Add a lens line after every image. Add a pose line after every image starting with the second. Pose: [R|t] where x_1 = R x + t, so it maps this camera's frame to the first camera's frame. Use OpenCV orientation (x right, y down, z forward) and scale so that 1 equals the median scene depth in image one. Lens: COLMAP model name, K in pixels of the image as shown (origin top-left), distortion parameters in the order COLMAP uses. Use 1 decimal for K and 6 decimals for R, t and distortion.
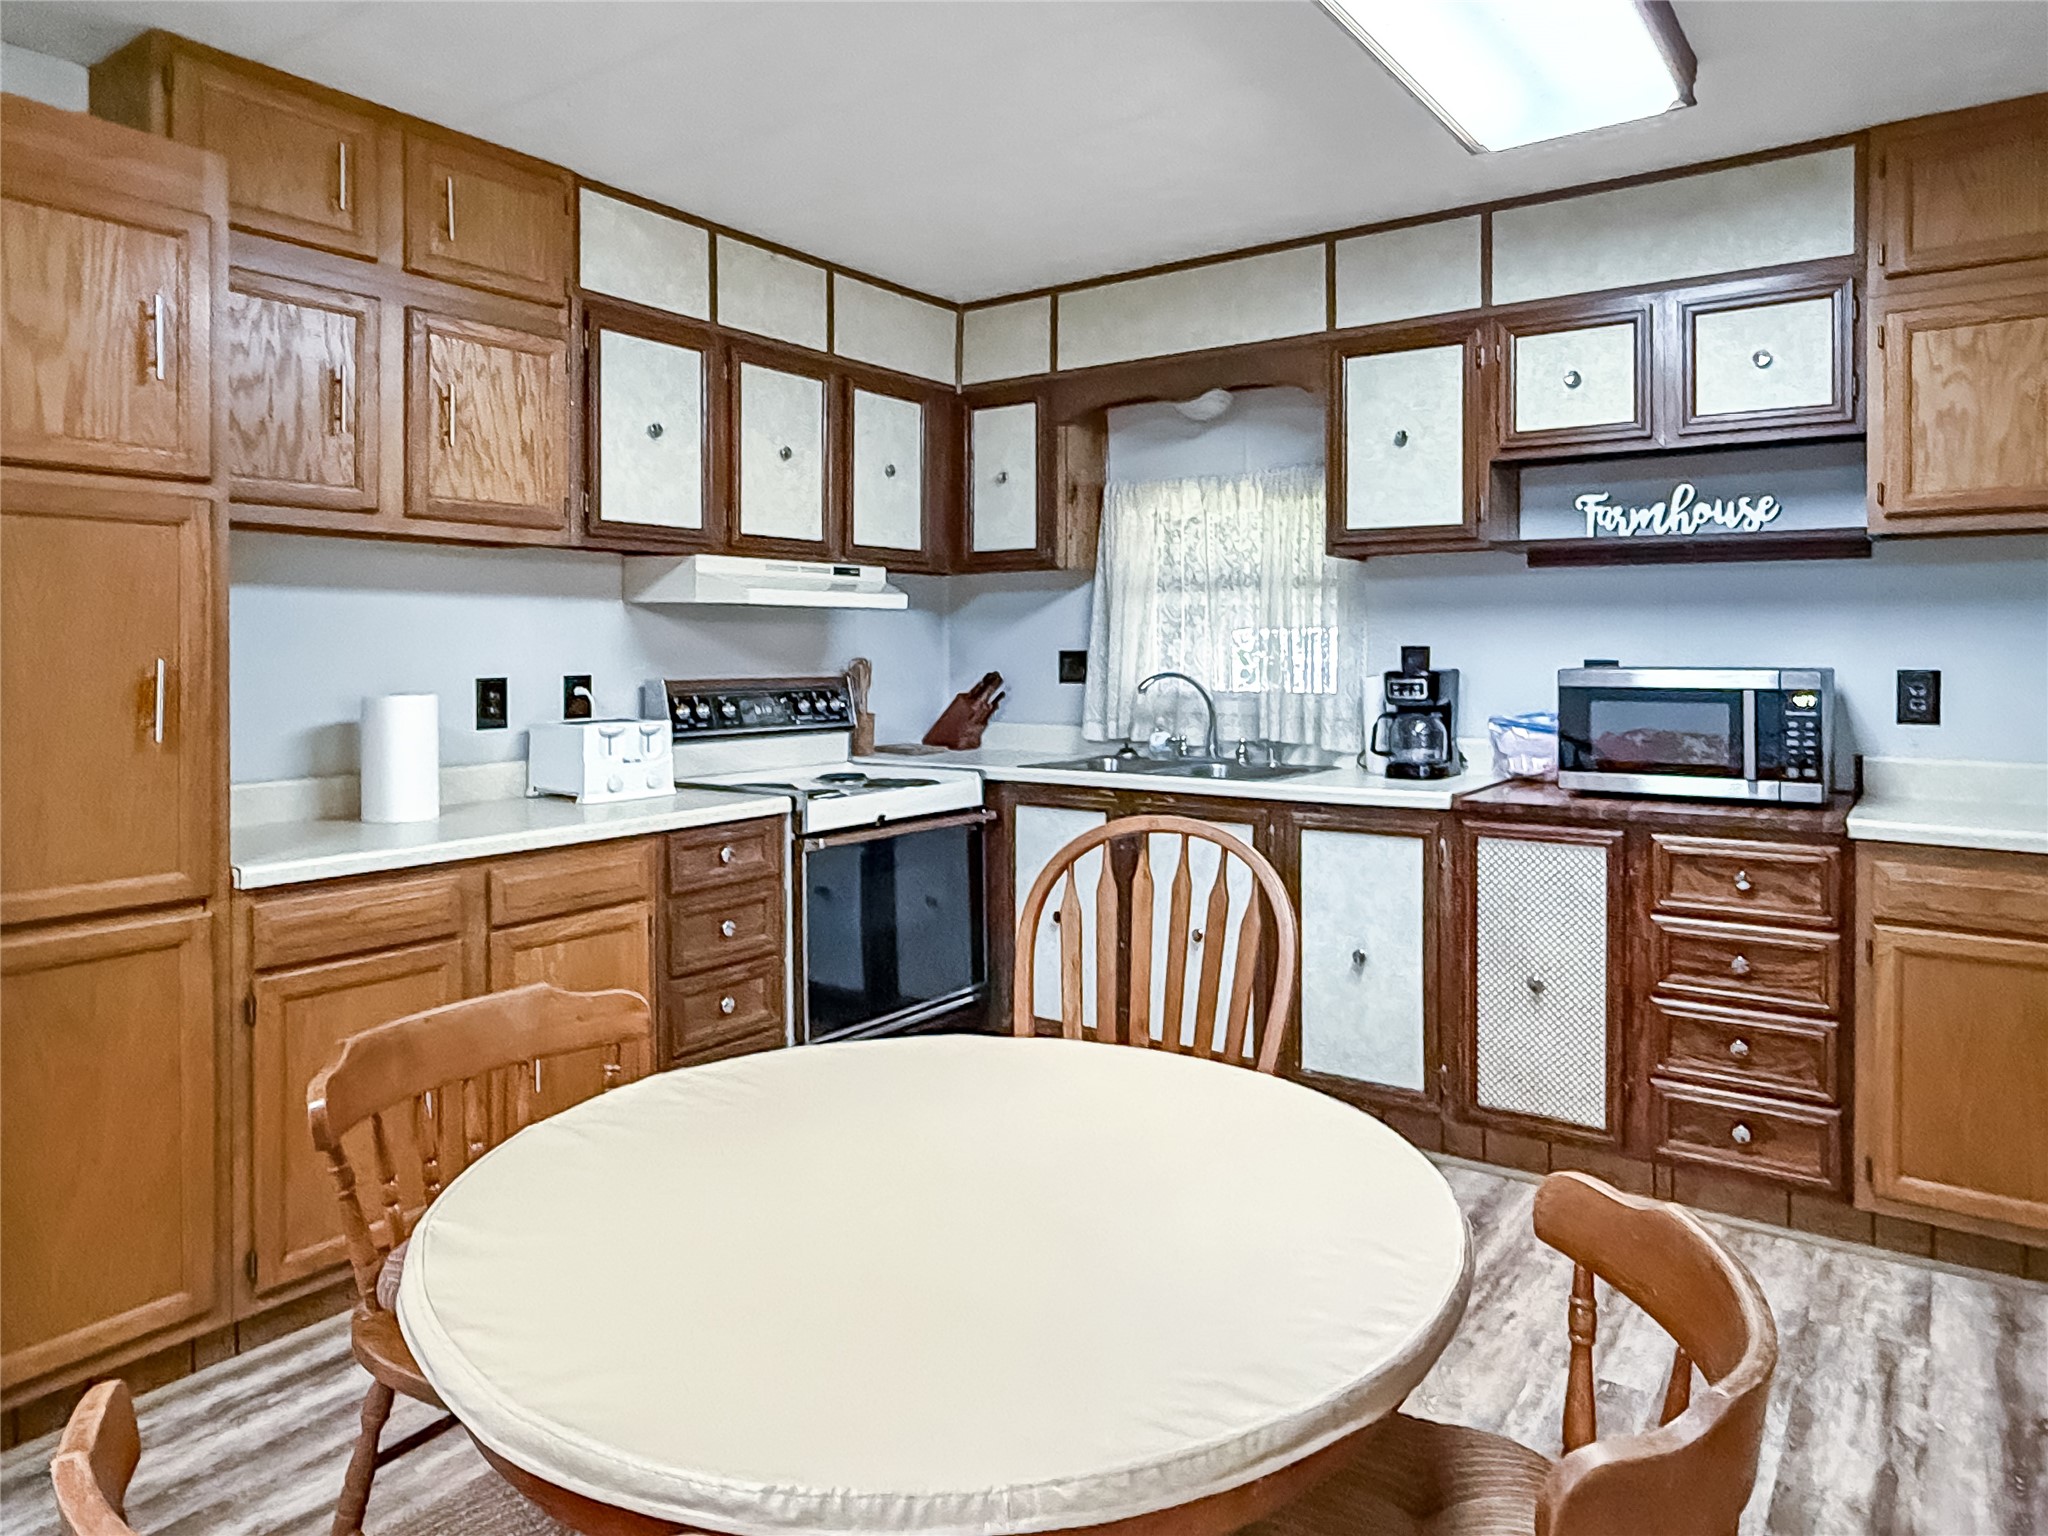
lens RADIAL K [[1275.7, 0, 1026.3], [0, 1275.7, 657.1], [0, 0, 1]] dist [-0.001010, 0.000028]
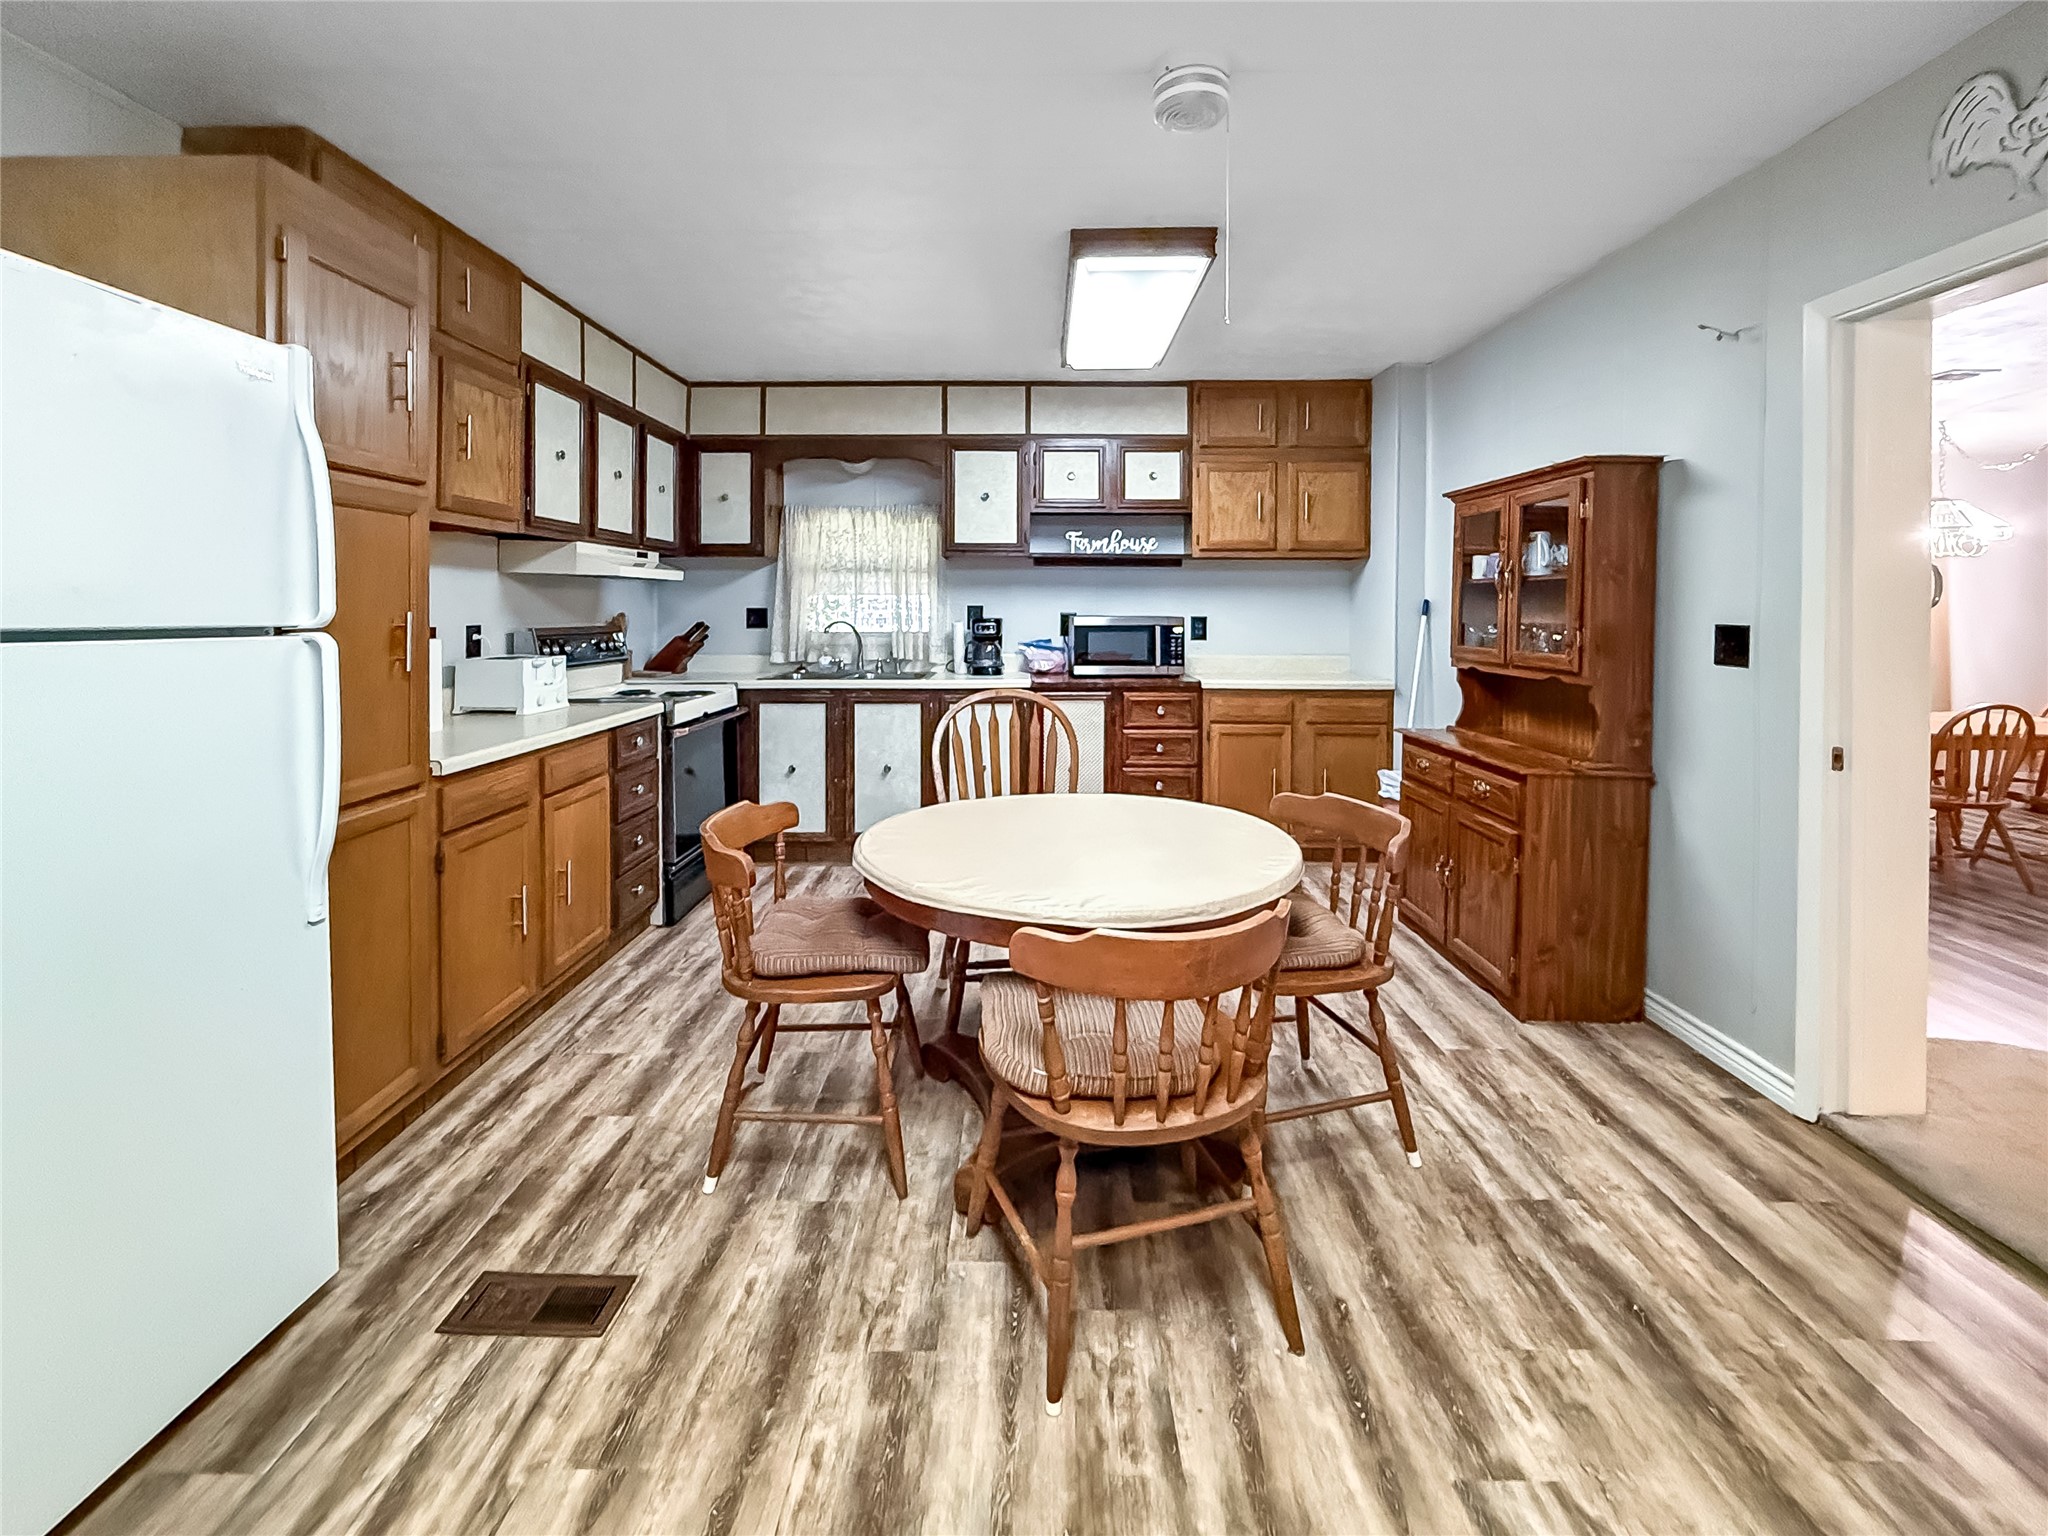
lens RADIAL K [[828.0, 0, 1021.9], [0, 828.0, 612.9], [0, 0, 1]] dist [-0.000317, -0.000032]
pose [[0.838507, -0.002167, 0.544886, -0.335912], [0.002385, 0.999997, 0.000307, 0.001938], [-0.544885, 0.001042, 0.838510, -0.067046]]
